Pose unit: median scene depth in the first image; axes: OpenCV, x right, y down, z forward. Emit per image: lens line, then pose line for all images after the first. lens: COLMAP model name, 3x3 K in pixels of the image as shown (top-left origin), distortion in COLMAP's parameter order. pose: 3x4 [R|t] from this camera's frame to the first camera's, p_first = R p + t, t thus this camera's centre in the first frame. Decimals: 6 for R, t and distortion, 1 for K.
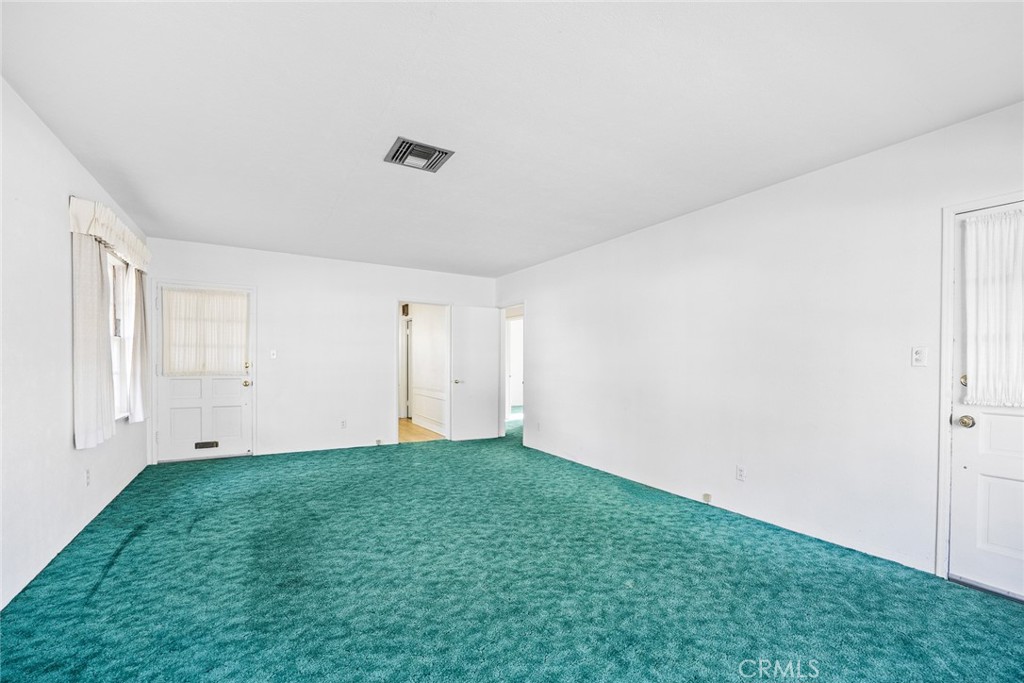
lens RADIAL K [[441.5, 0, 513.5], [0, 441.5, 365.4], [0, 0, 1]] dist [-0.013107, 0.000083]
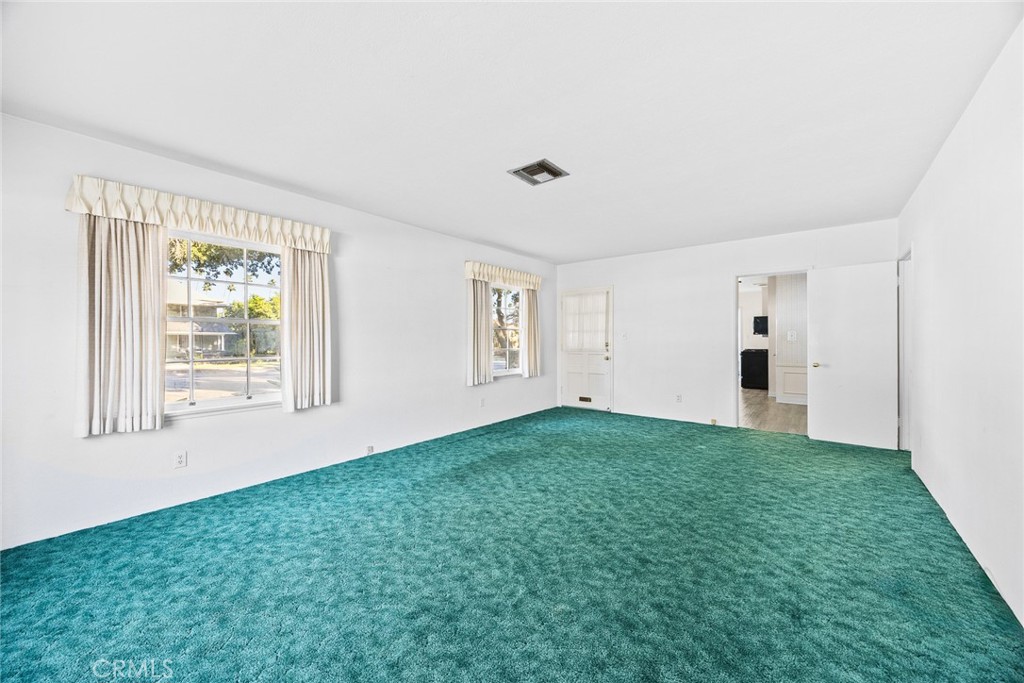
lens RADIAL K [[395.5, 0, 512.0], [0, 395.5, 341.5], [0, 0, 1]] dist [-0.000603, 0.000144]
pose [[0.342099, -0.009728, -0.939614, 0.670198], [0.000905, 0.999949, -0.010024, 0.003096], [0.939664, 0.002579, 0.342090, 0.472275]]
